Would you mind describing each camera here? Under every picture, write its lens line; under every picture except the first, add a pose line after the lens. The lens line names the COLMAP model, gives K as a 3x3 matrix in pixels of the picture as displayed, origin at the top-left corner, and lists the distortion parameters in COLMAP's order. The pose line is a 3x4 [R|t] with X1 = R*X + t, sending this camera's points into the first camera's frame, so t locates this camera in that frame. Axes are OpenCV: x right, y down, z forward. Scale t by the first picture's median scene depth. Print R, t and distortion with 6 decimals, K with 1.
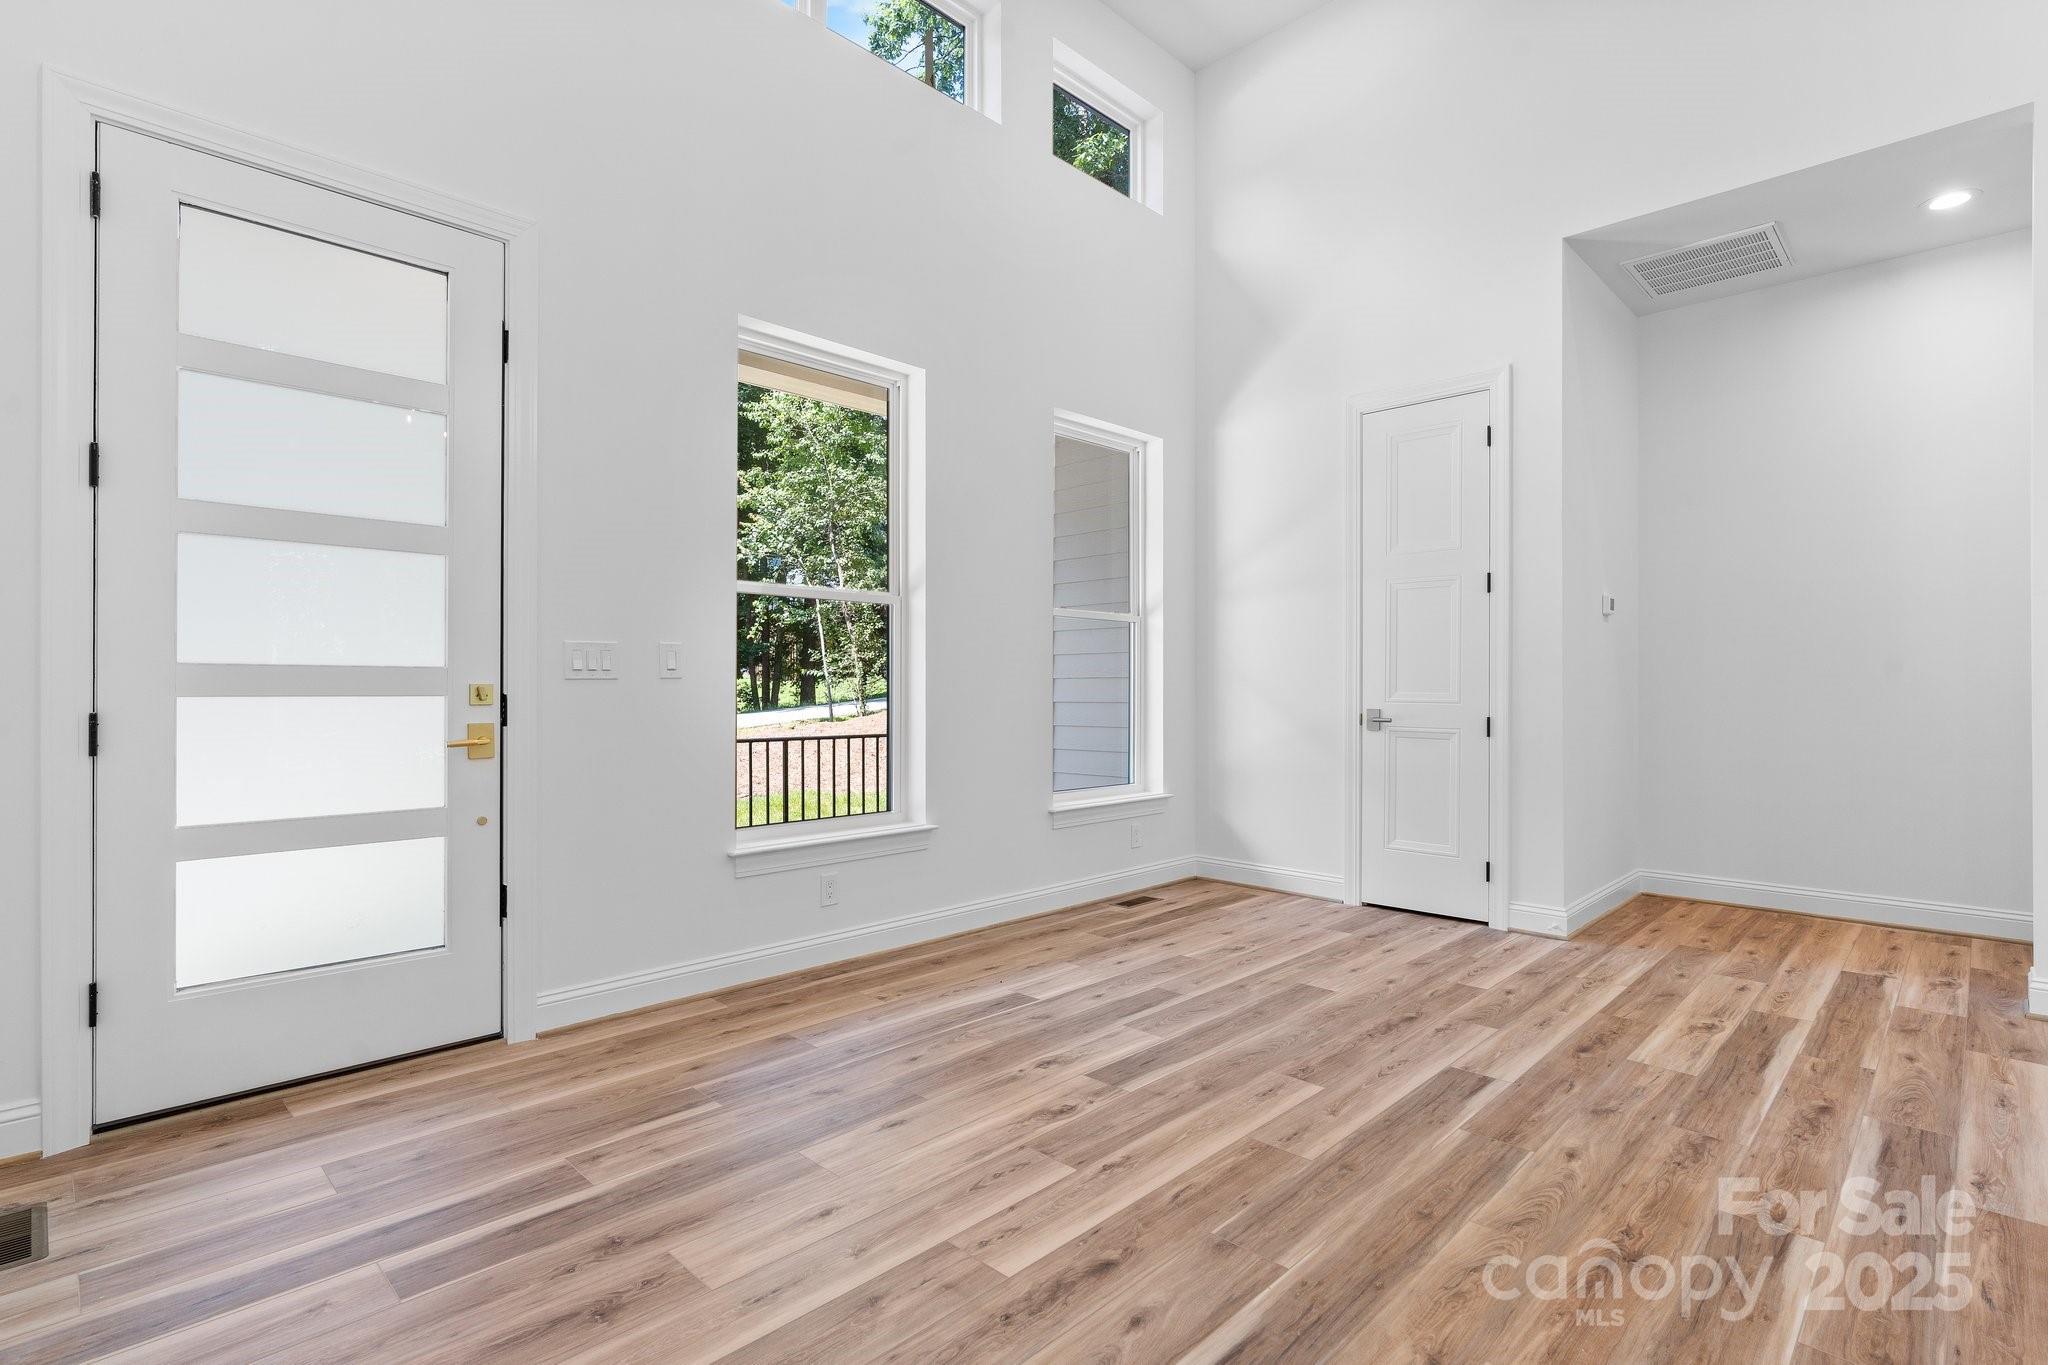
lens RADIAL K [[987.9, 0, 1024.0], [0, 987.9, 682.5], [0, 0, 1]] dist [-0.003150, -0.000248]
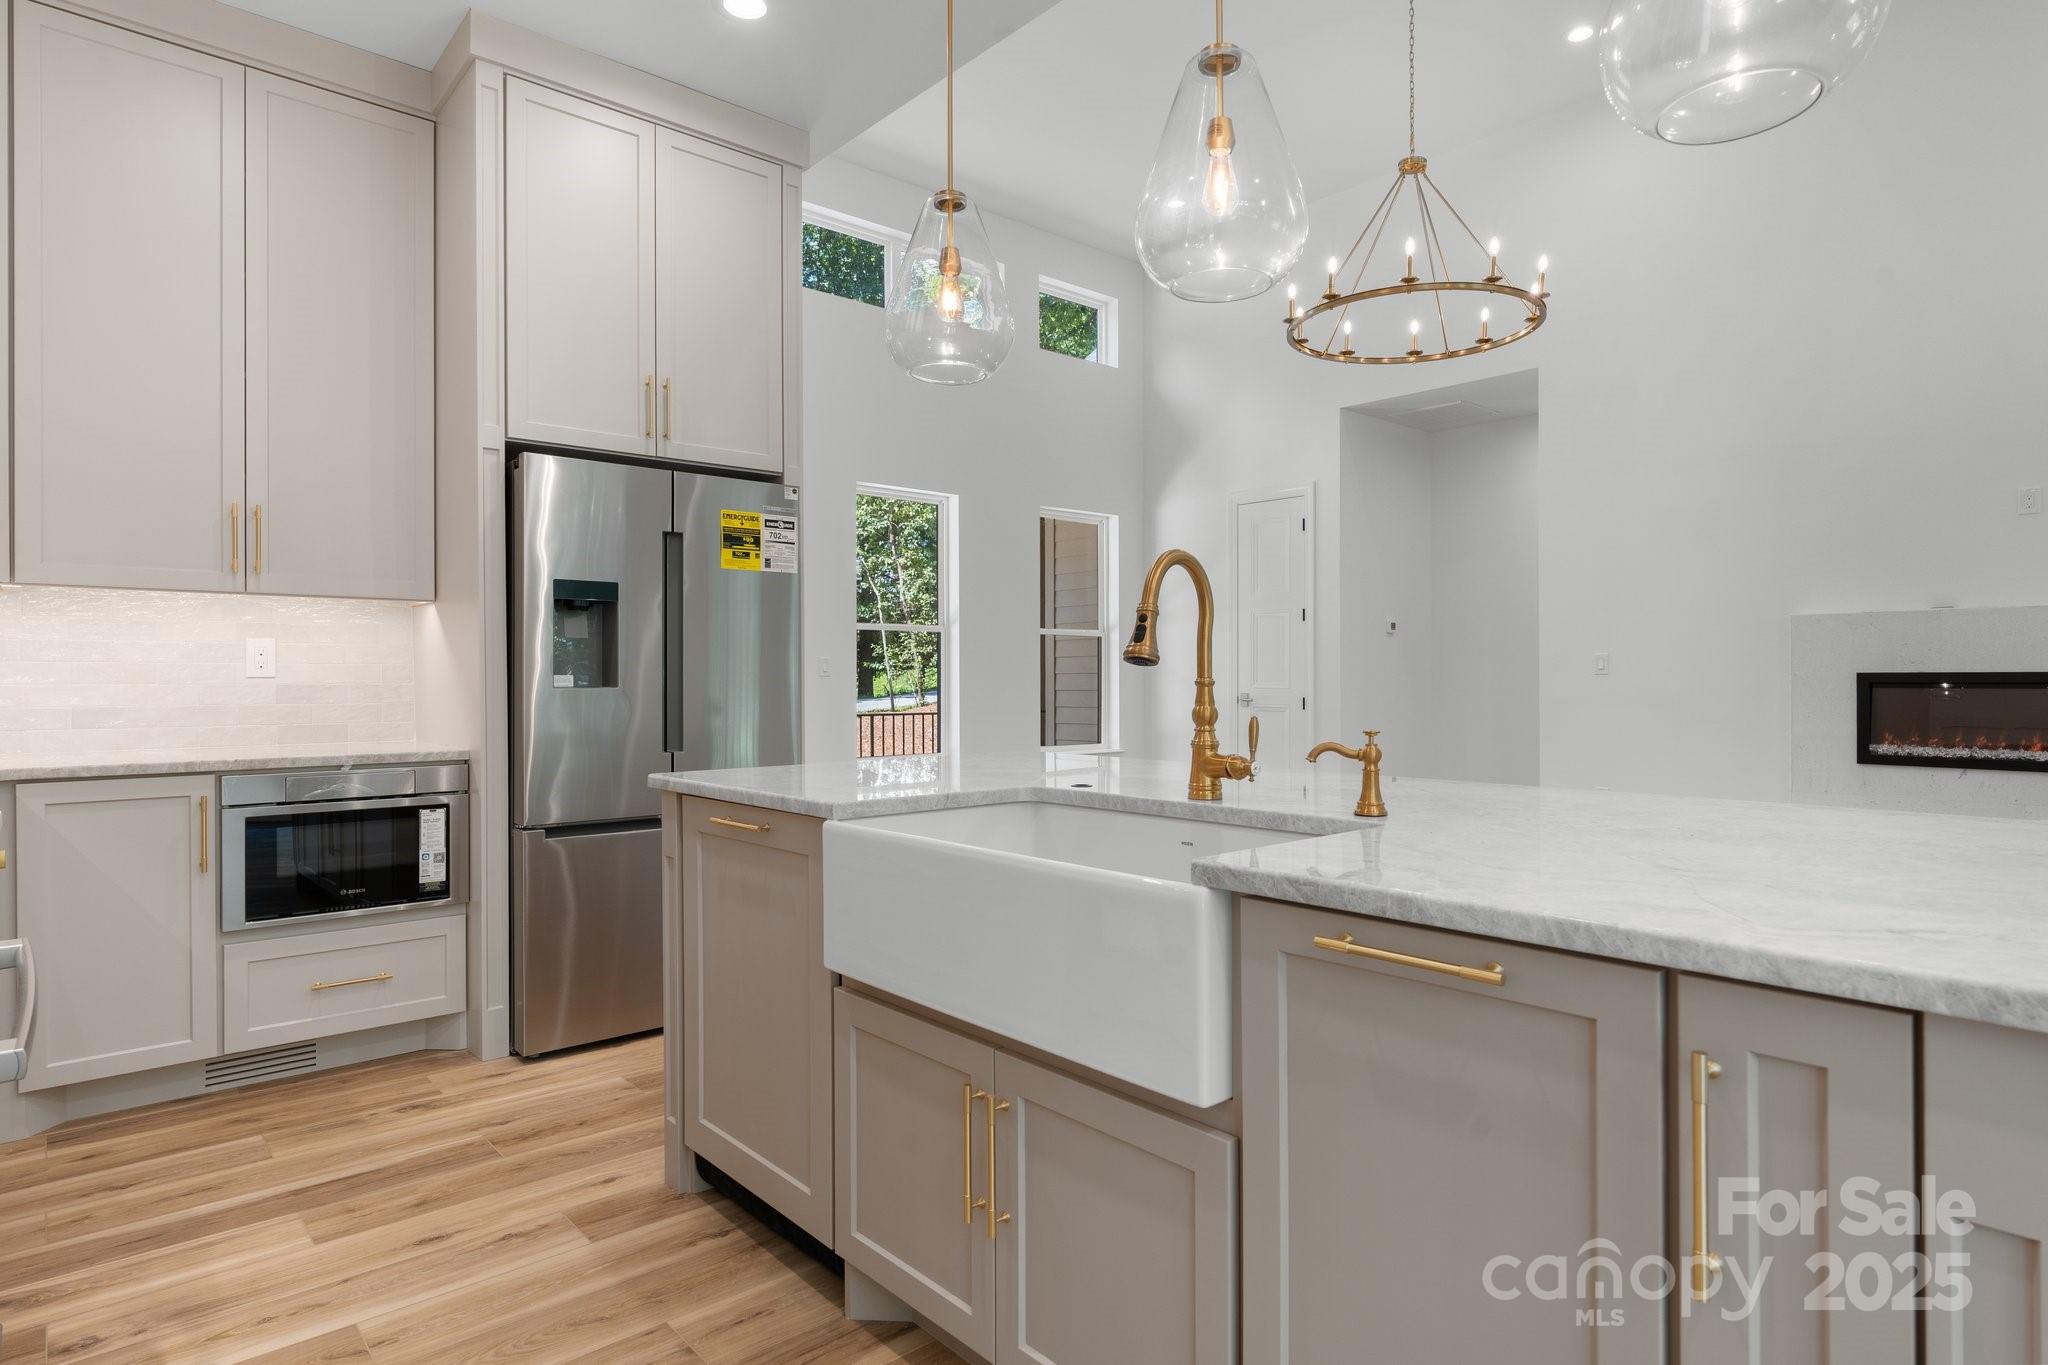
lens RADIAL K [[1119.6, 0, 1024.0], [0, 1119.6, 682.5], [0, 0, 1]] dist [0.000104, -0.000100]
pose [[0.997541, -0.003794, -0.069987, 0.031261], [0.004376, 0.999957, 0.008157, -0.001517], [0.069953, -0.008443, 0.997515, -0.196091]]
